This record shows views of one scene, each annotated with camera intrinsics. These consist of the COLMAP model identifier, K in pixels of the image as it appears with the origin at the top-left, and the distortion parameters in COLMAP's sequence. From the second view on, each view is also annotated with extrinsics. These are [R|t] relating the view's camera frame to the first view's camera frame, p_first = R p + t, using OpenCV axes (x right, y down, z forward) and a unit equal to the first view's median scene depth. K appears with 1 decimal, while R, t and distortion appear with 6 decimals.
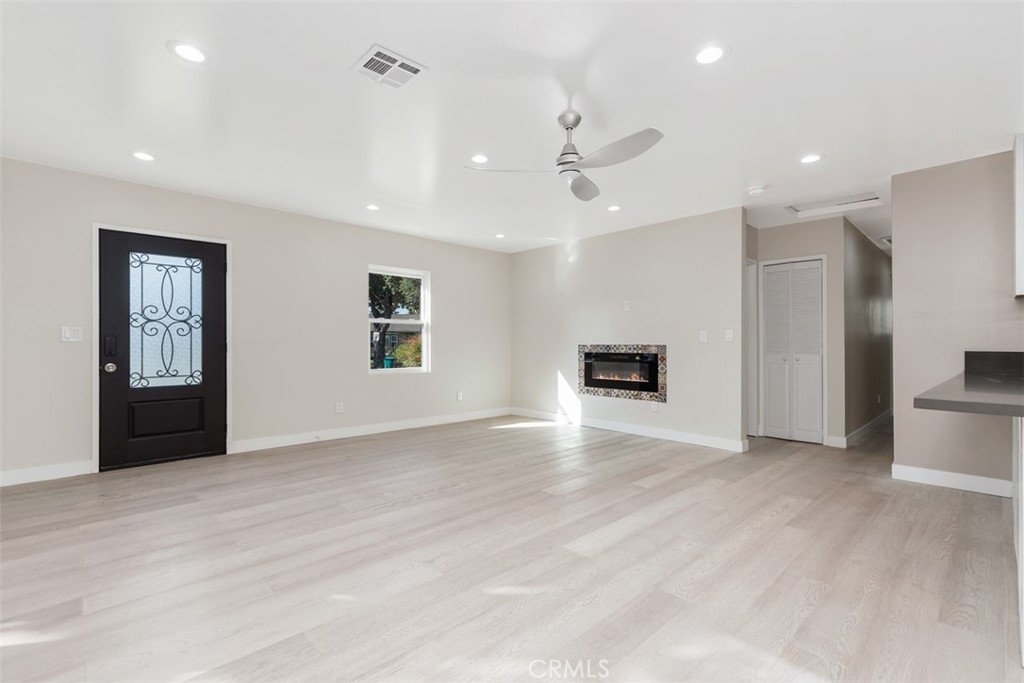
lens RADIAL K [[460.7, 0, 512.0], [0, 460.7, 341.5], [0, 0, 1]] dist [0.003451, 0.000306]
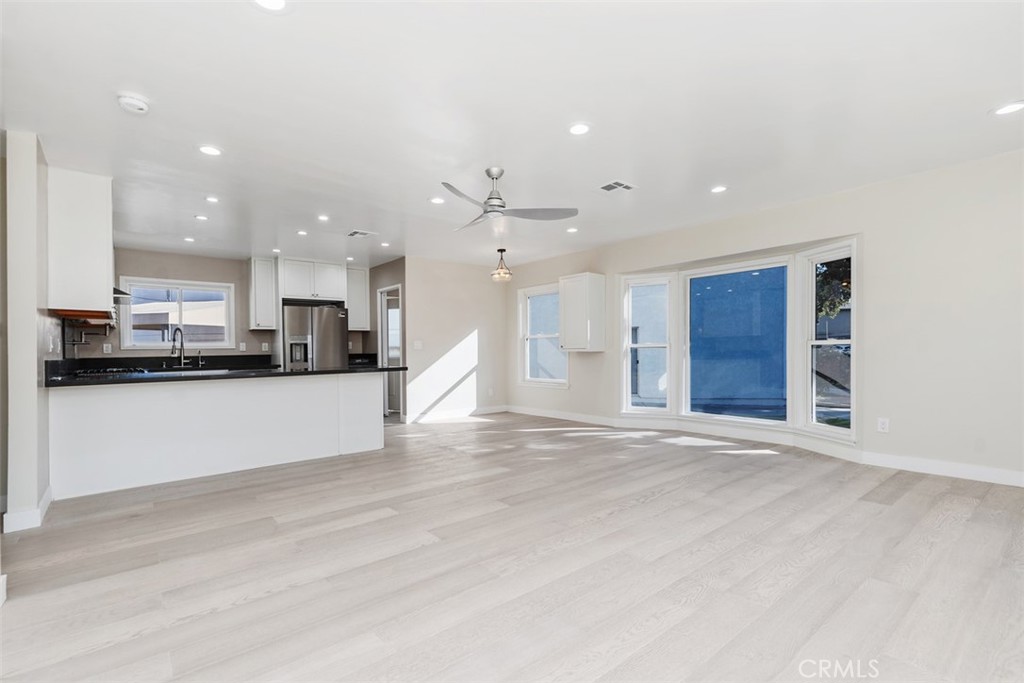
lens RADIAL K [[467.9, 0, 516.0], [0, 467.9, 352.8], [0, 0, 1]] dist [-0.000244, 0.000068]
pose [[-0.997550, 0.009640, 0.069287, -0.013792], [0.009997, 0.999938, 0.004806, 0.011711], [-0.069237, 0.005487, -0.997585, 1.610312]]
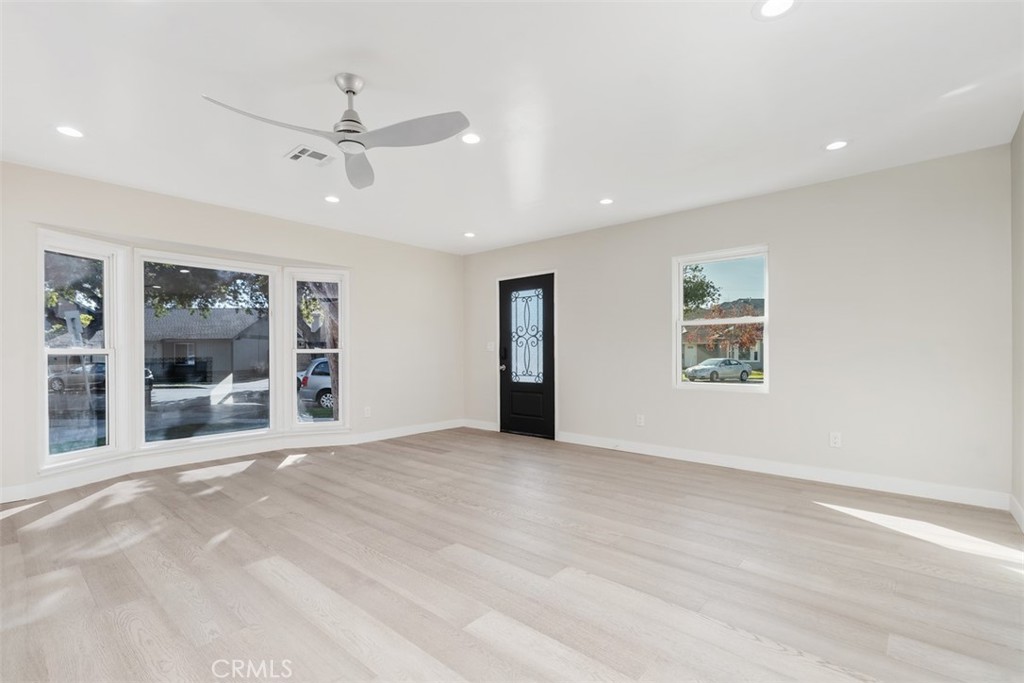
lens RADIAL K [[467.9, 0, 516.0], [0, 467.9, 352.8], [0, 0, 1]] dist [-0.000244, 0.000068]
pose [[0.098037, -0.003086, -0.995178, 0.702991], [0.006969, 0.999973, -0.002415, 0.009859], [0.995158, -0.006699, 0.098056, 0.855691]]
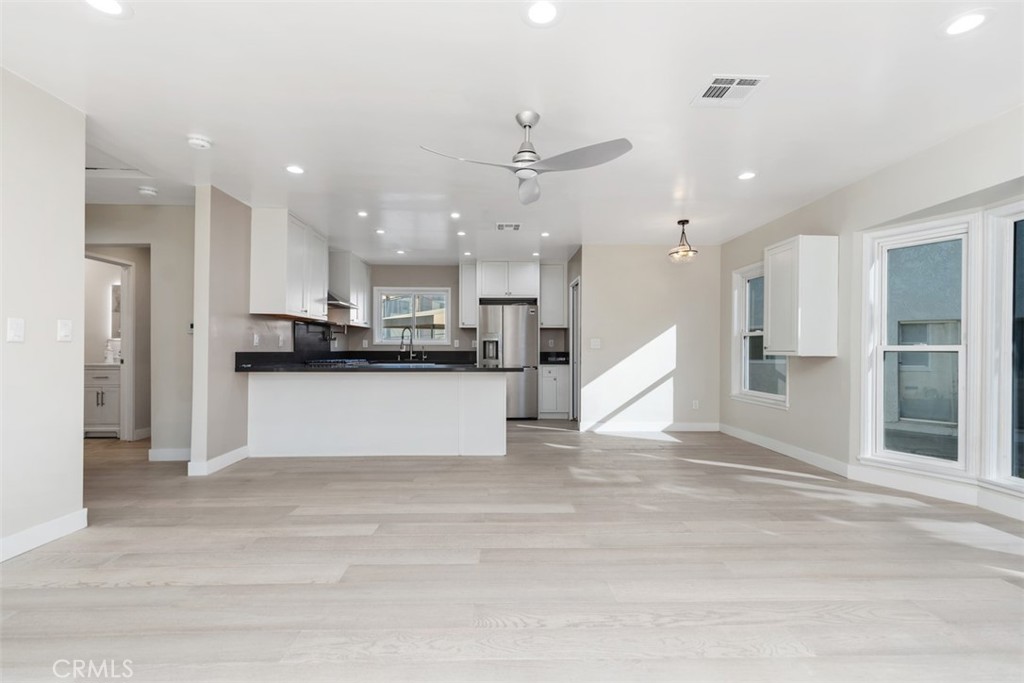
lens RADIAL K [[475.2, 0, 512.2], [0, 475.2, 349.3], [0, 0, 1]] dist [0.002896, 0.000214]
pose [[-0.741578, -0.007493, 0.670825, -0.369823], [-0.008552, 0.999962, 0.001716, 0.005804], [-0.670812, -0.004465, -0.741614, 1.243237]]
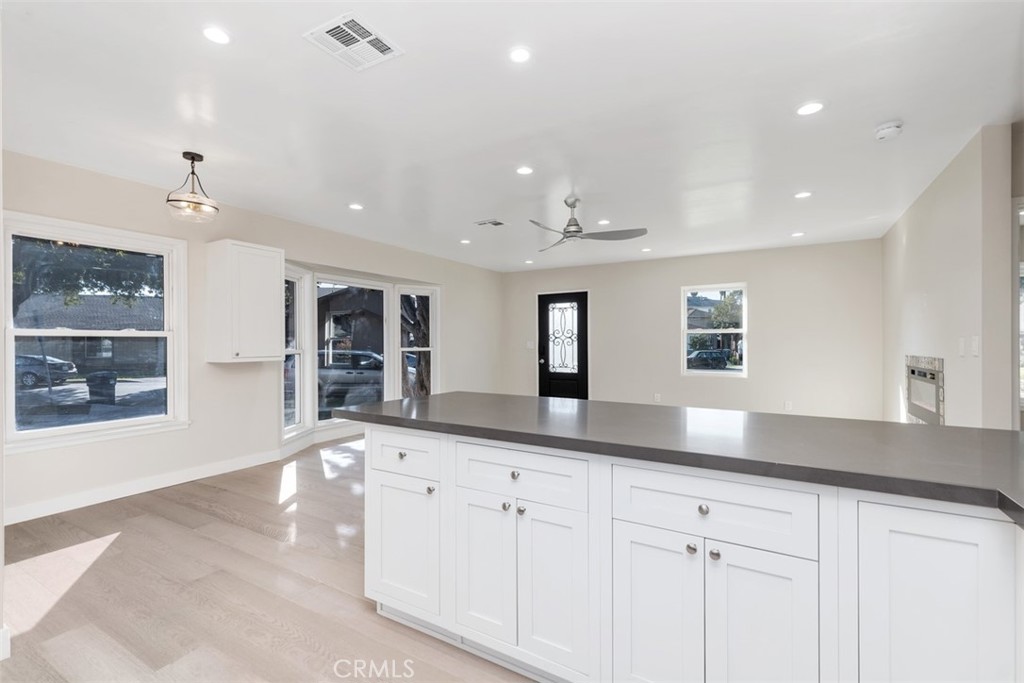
lens RADIAL K [[460.7, 0, 512.0], [0, 460.7, 341.5], [0, 0, 1]] dist [0.003451, 0.000306]
pose [[0.271812, -0.007203, -0.962324, 1.040246], [0.004697, 0.999970, -0.006158, -0.019080], [0.962339, -0.002846, 0.271837, 0.299842]]
